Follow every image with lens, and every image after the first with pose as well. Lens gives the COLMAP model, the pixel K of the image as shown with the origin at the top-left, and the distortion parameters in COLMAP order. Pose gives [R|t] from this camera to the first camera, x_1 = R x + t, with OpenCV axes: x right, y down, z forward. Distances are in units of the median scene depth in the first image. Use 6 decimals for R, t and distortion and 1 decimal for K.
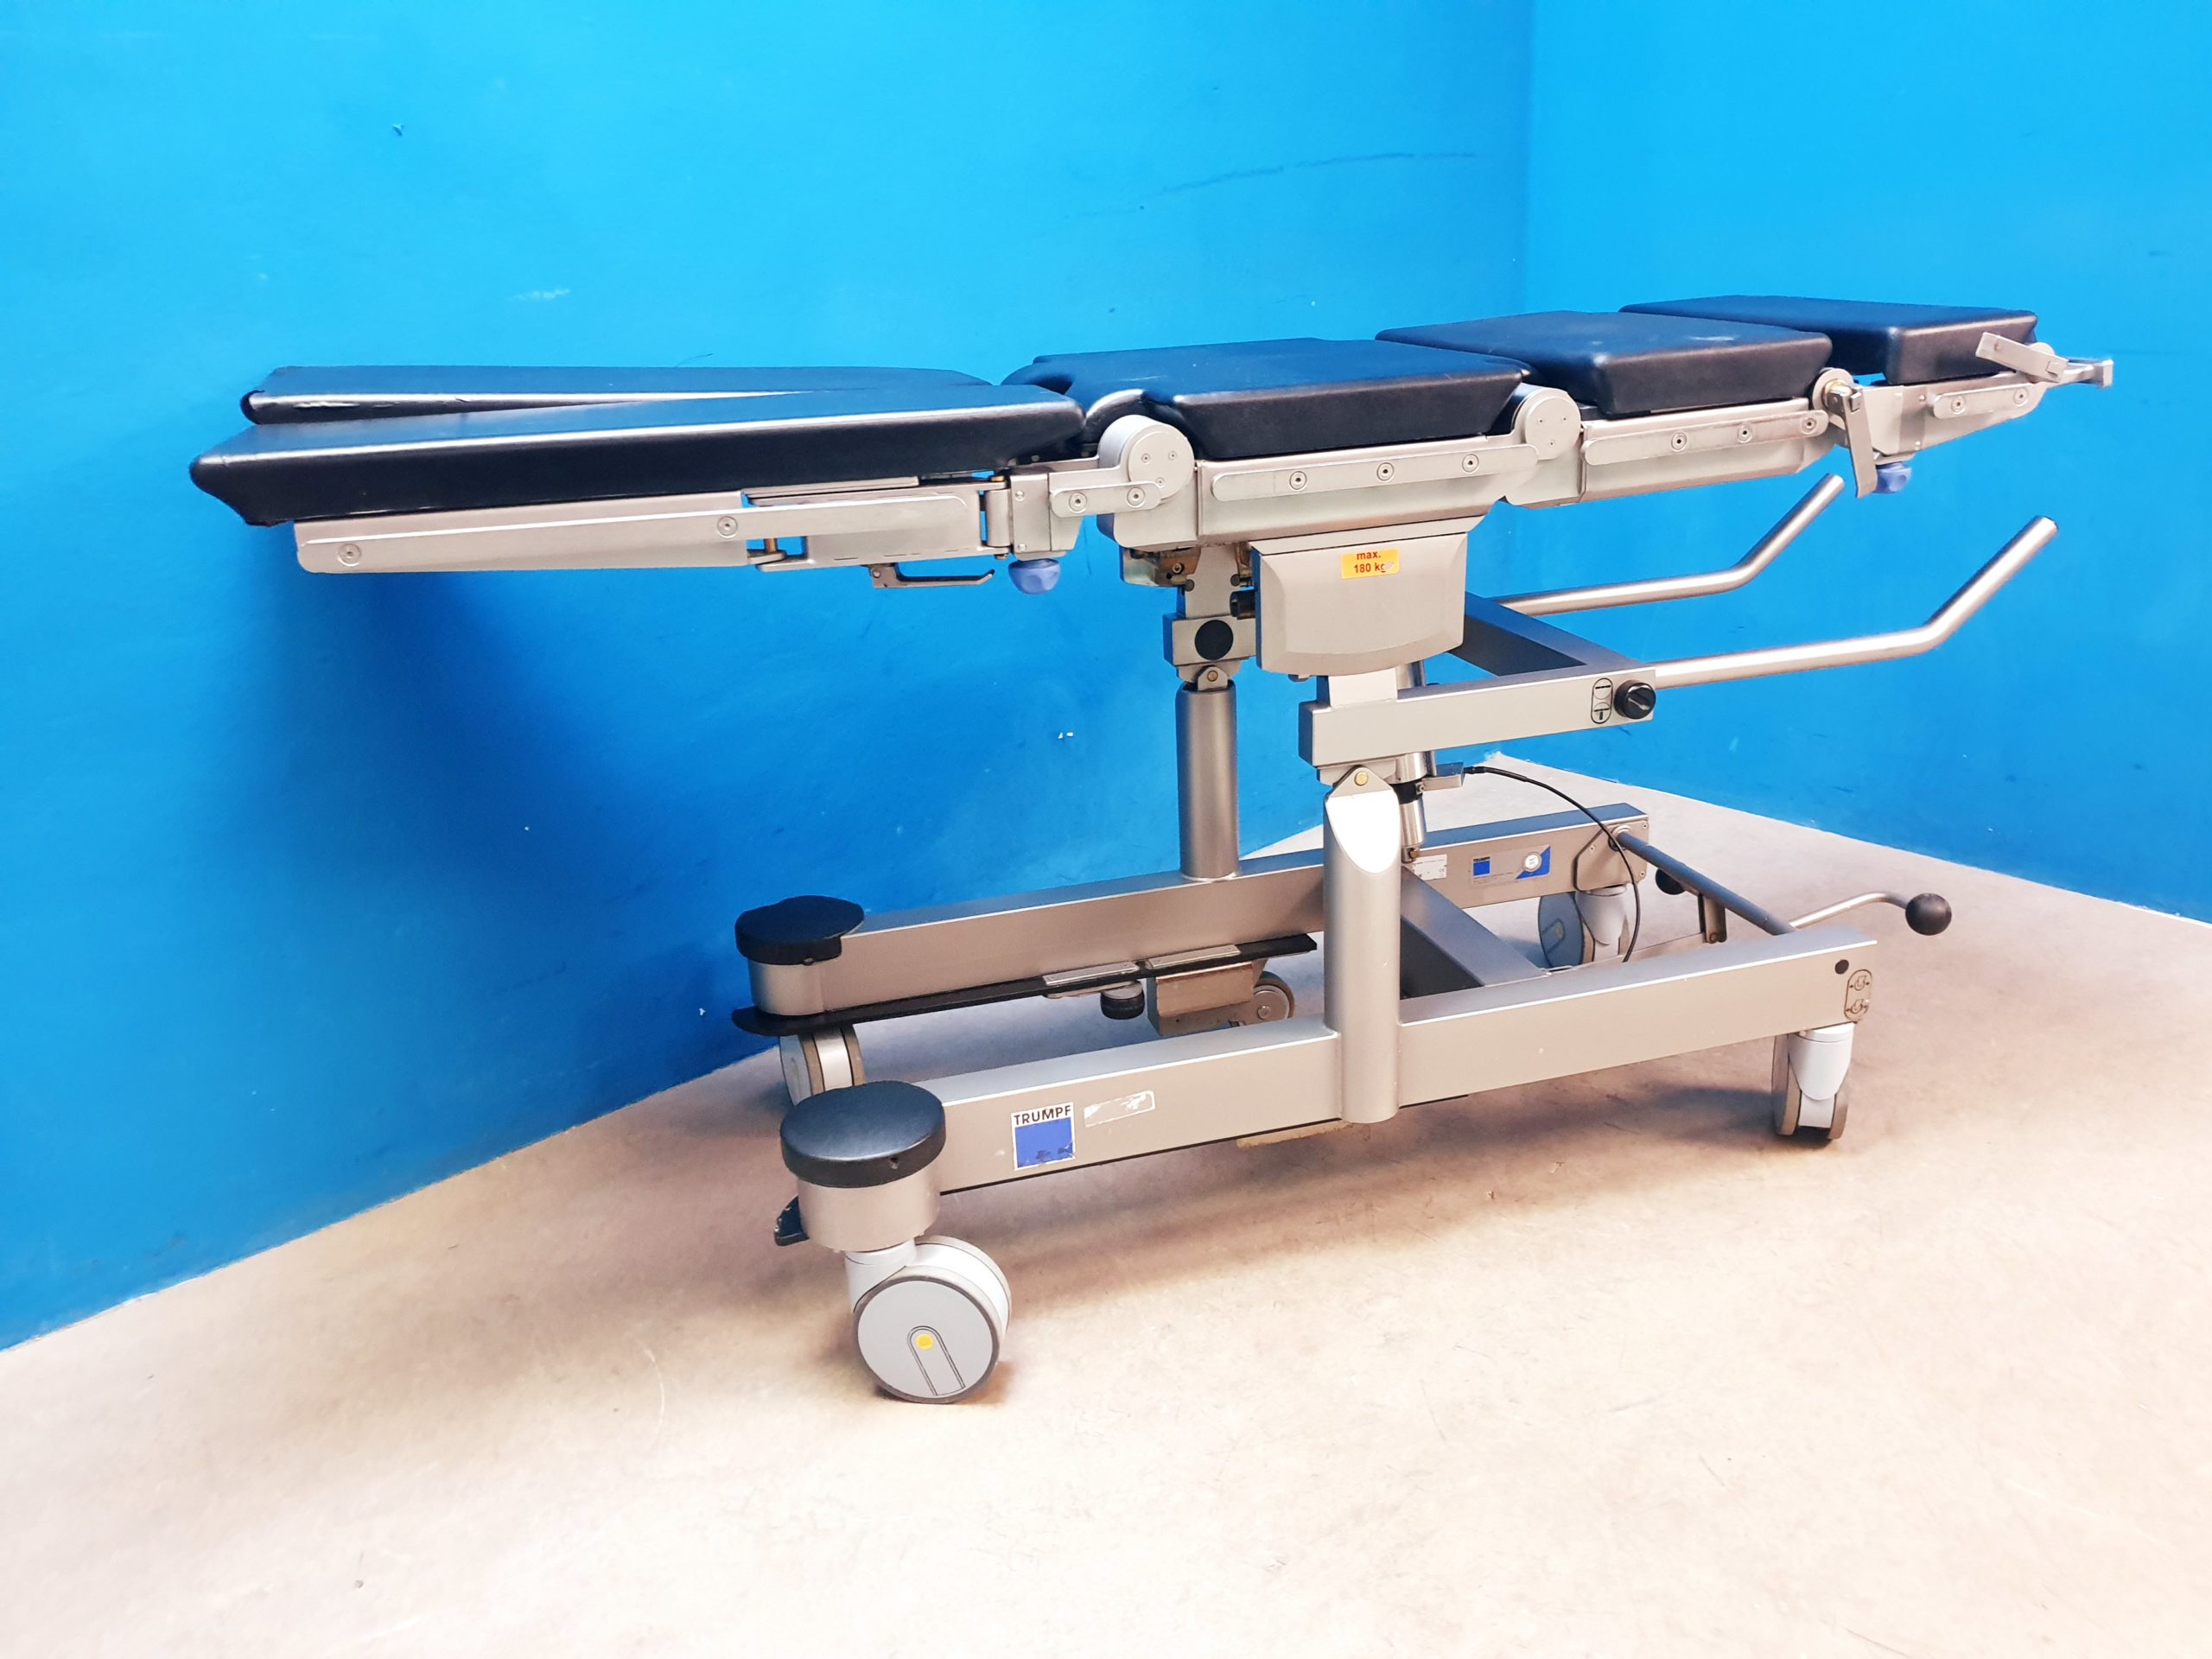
lens RADIAL K [[1704.1, 0, 1104.0], [0, 1704.1, 839.4], [0, 0, 1]] dist [-0.003093, 0.009226]
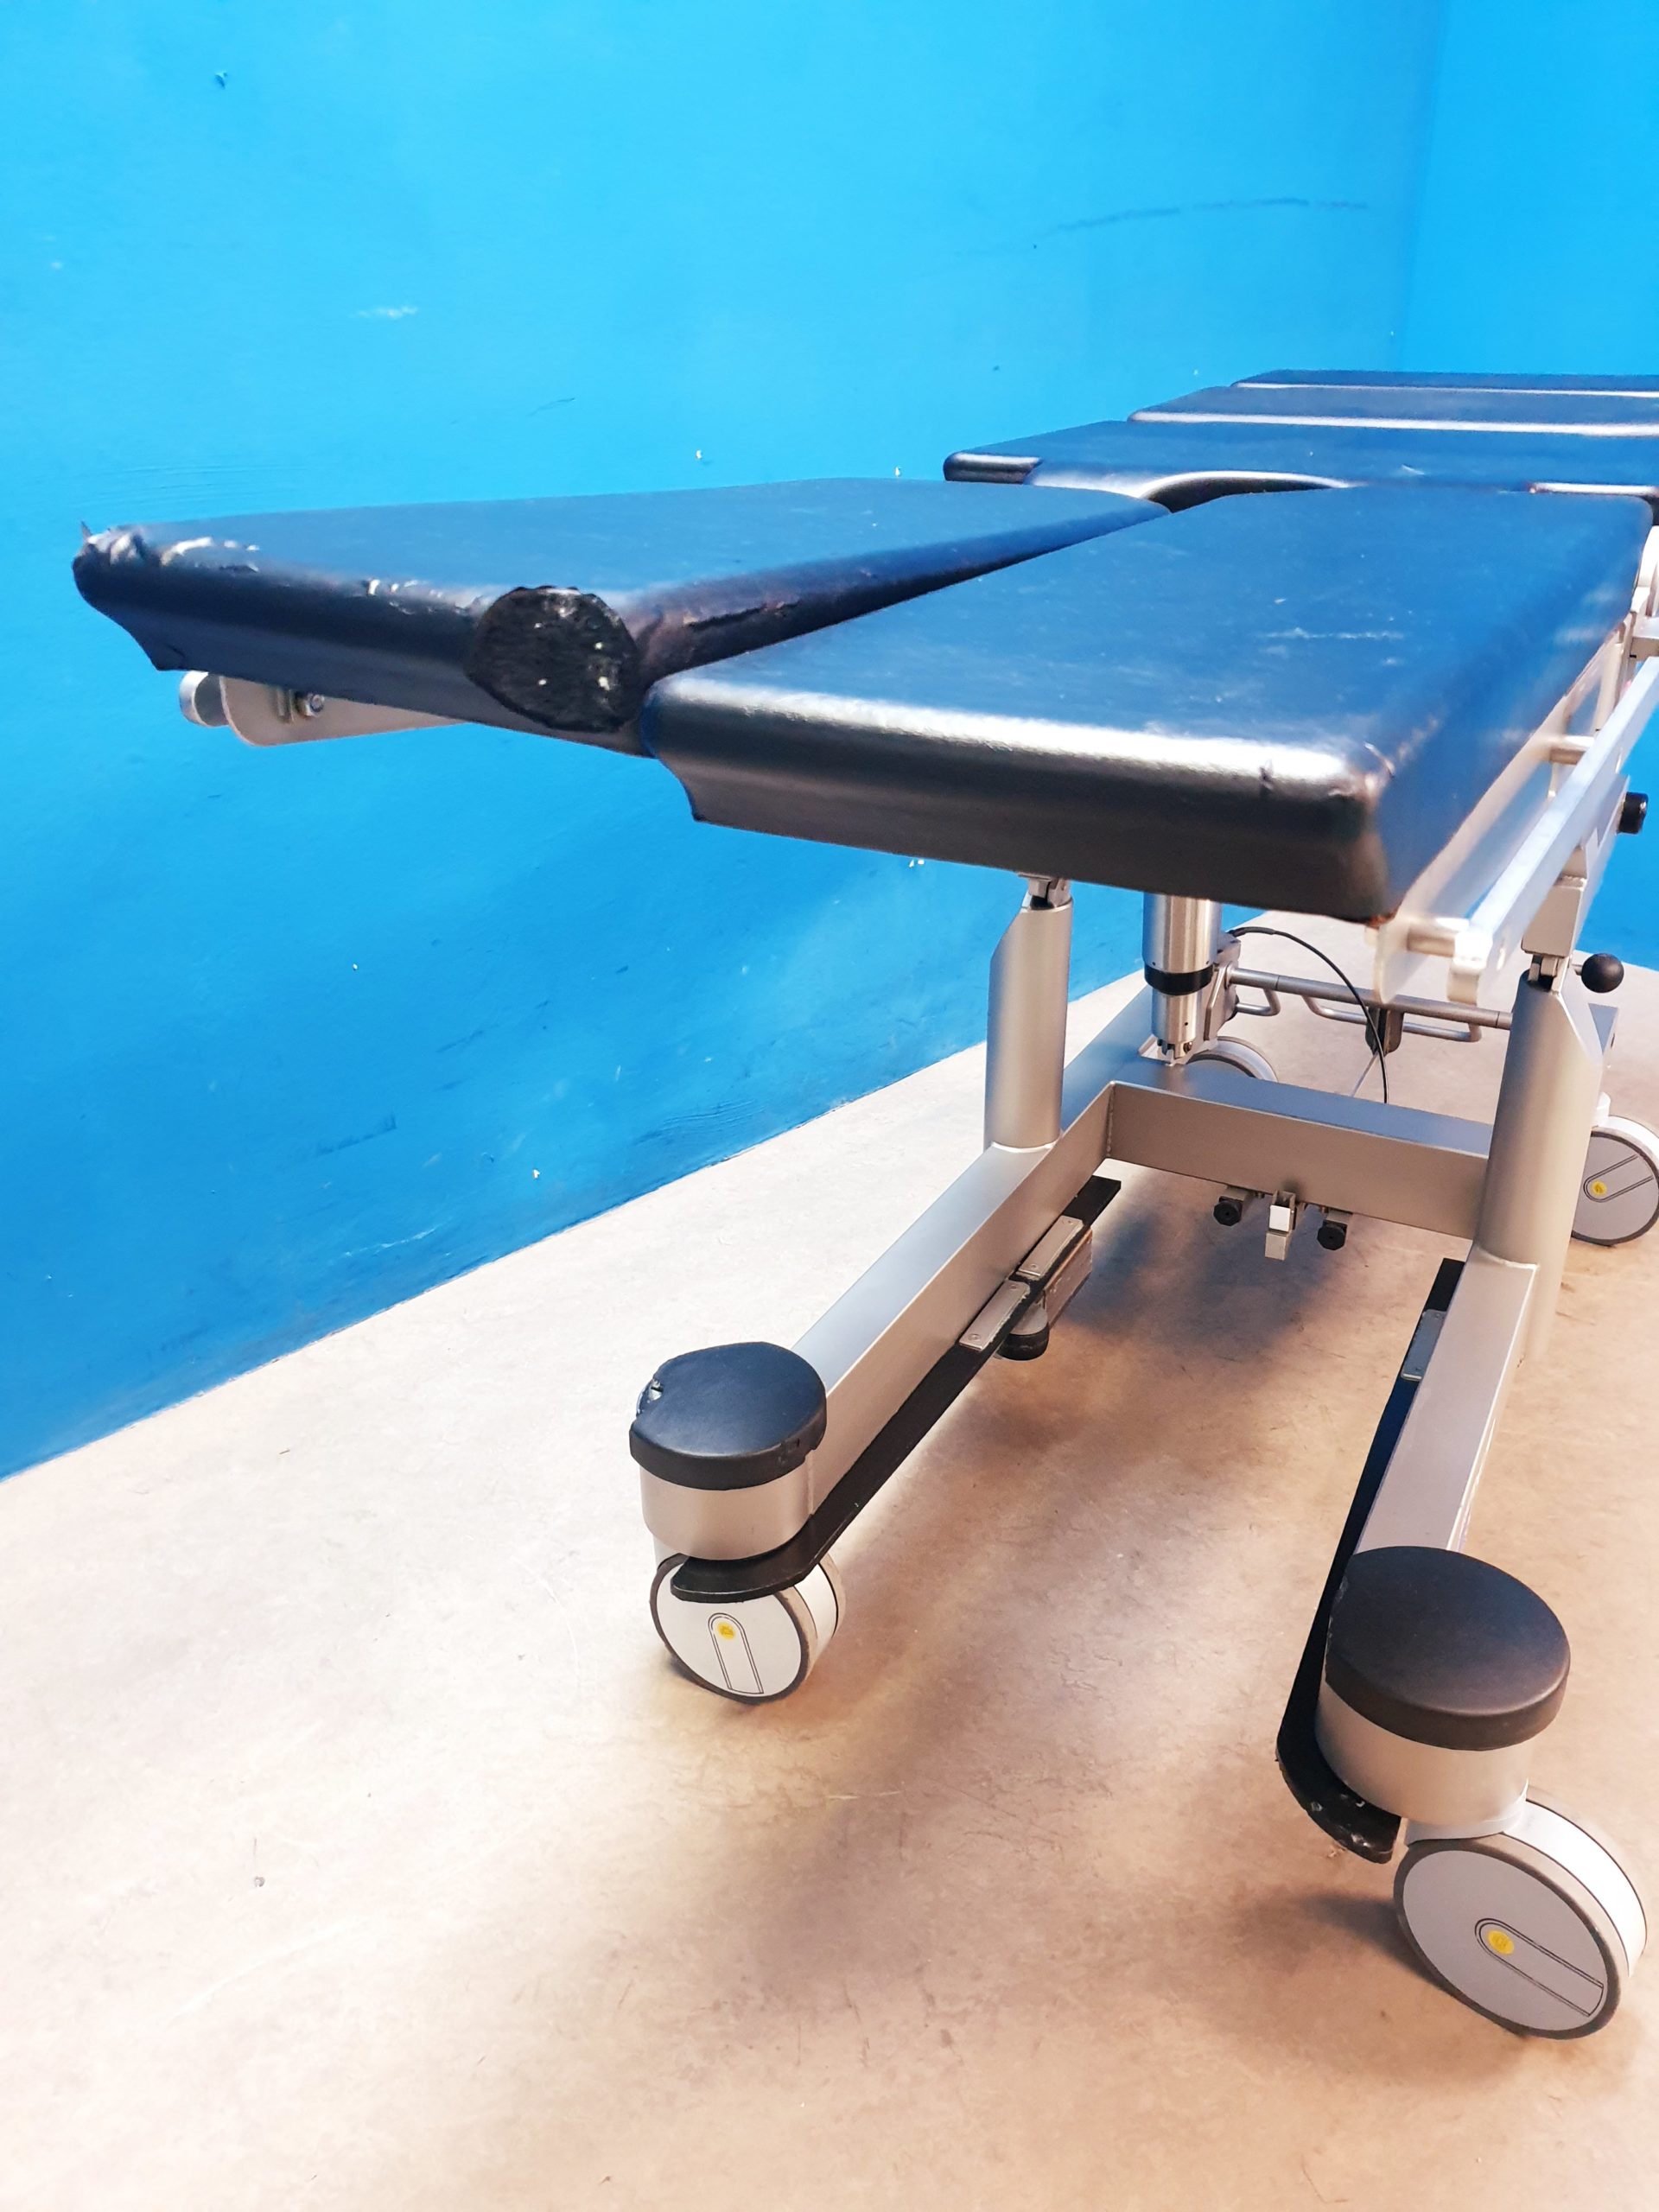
lens RADIAL K [[1704.1, 0, 830.0], [0, 1704.1, 1112.4], [0, 0, 1]] dist [-0.003093, 0.009226]
pose [[0.998162, 0.014621, 0.058819, -0.180314], [-0.020264, 0.995124, 0.096524, -0.024141], [-0.057121, -0.097538, 0.993591, 0.157185]]
